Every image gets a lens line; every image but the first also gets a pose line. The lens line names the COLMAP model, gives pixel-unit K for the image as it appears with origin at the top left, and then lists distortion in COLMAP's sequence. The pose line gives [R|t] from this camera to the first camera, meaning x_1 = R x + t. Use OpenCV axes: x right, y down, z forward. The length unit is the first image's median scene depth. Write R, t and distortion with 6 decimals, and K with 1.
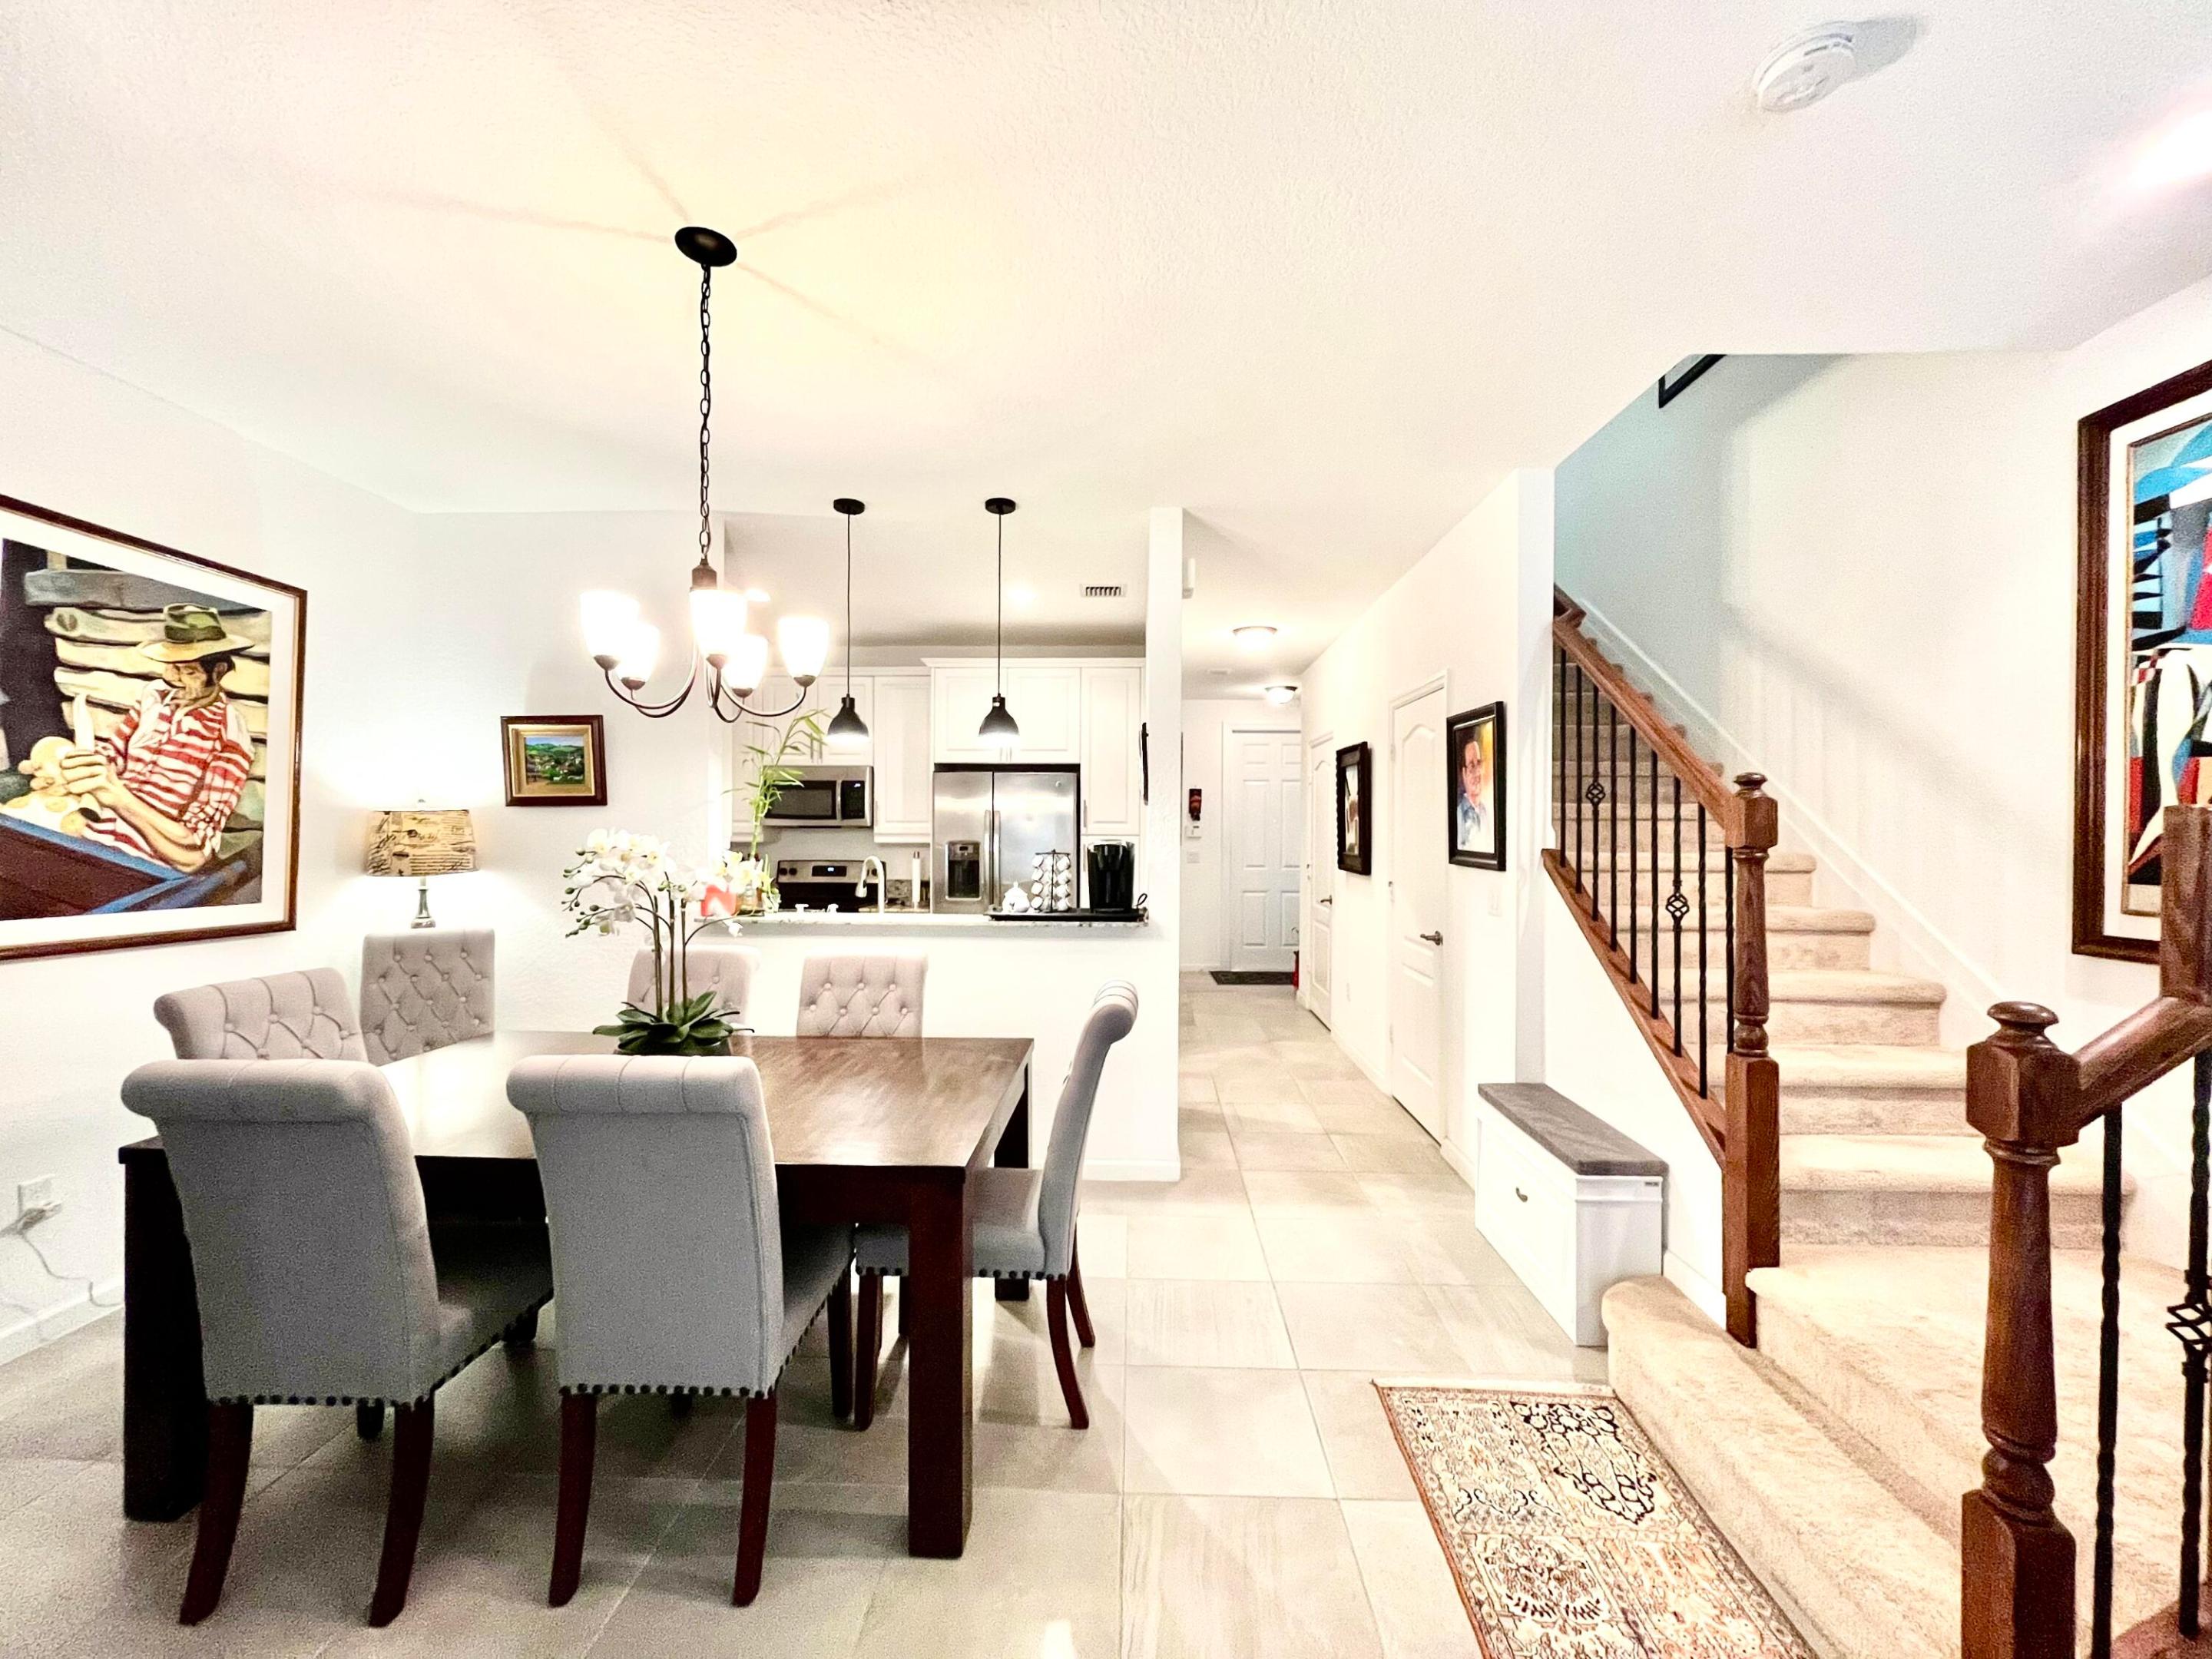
lens RADIAL K [[889.9, 0, 1102.1], [0, 889.9, 834.3], [0, 0, 1]] dist [-0.001869, 0.000064]
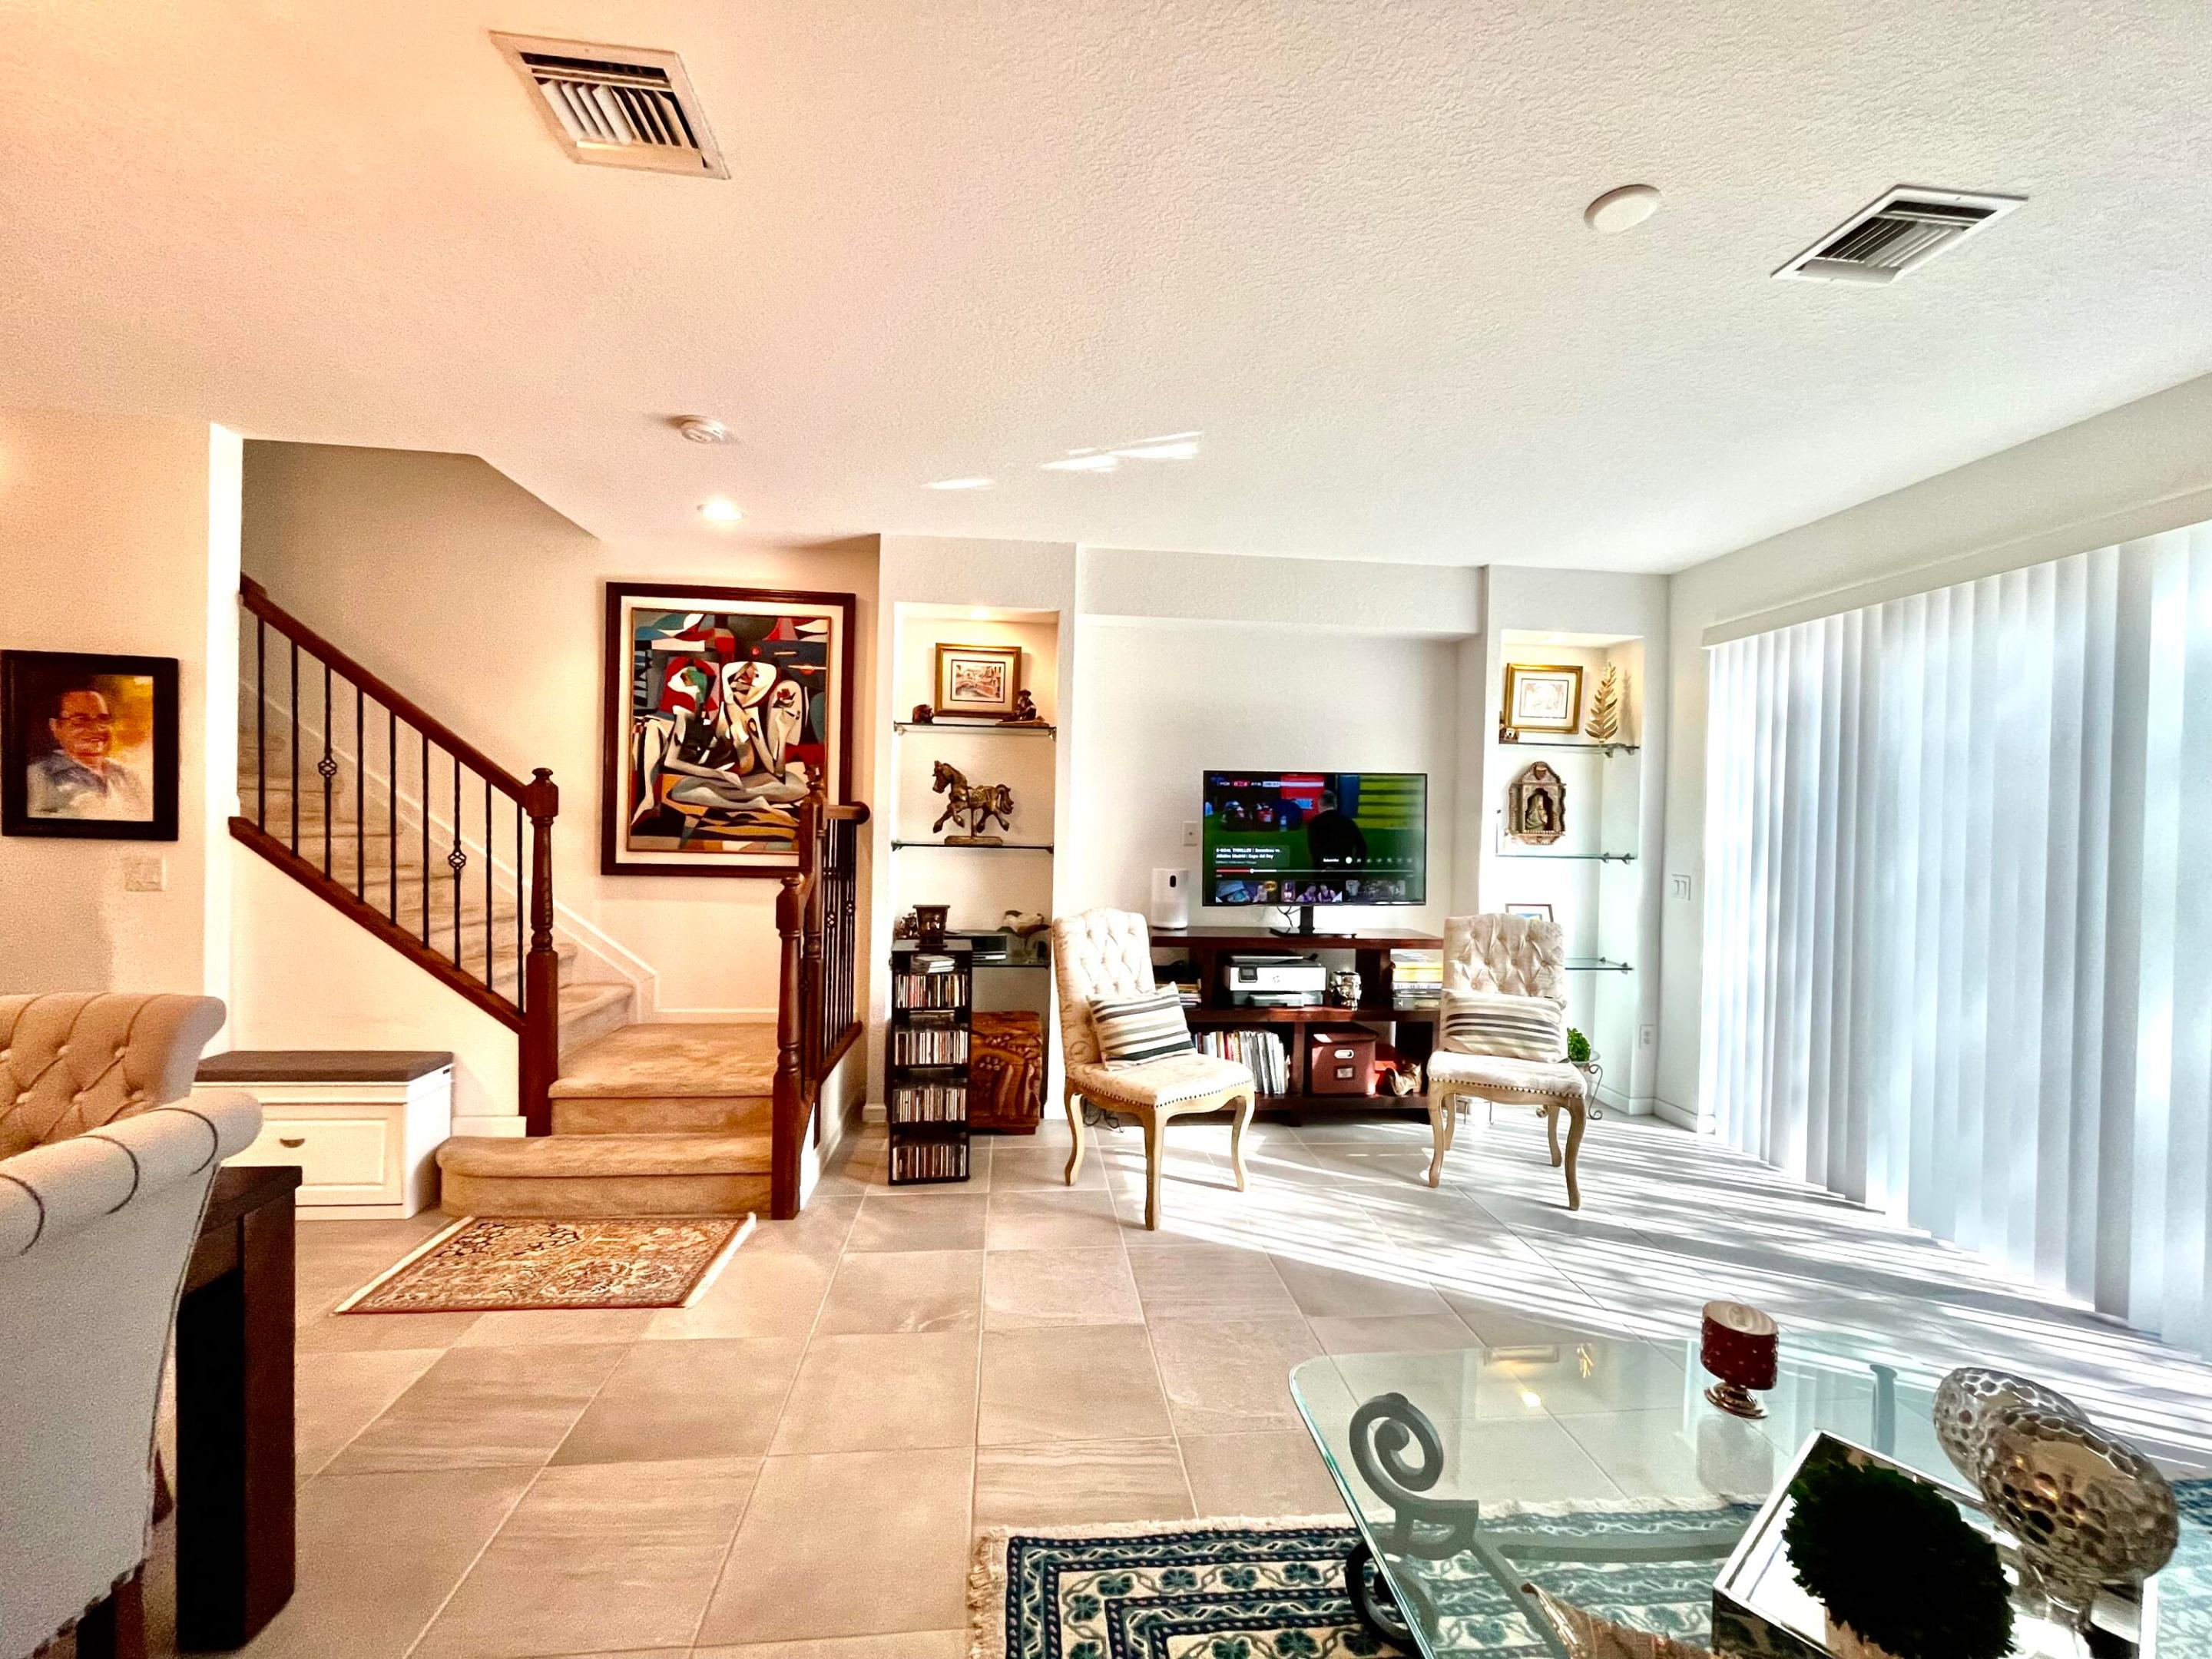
lens RADIAL K [[891.9, 0, 1106.0], [0, 891.9, 829.5], [0, 0, 1]] dist [-0.004456, -0.000439]
pose [[-0.140183, -0.013956, 0.990027, -0.702251], [-0.017514, 0.999779, 0.011613, 0.002075], [-0.989971, -0.015712, -0.140397, 0.188975]]
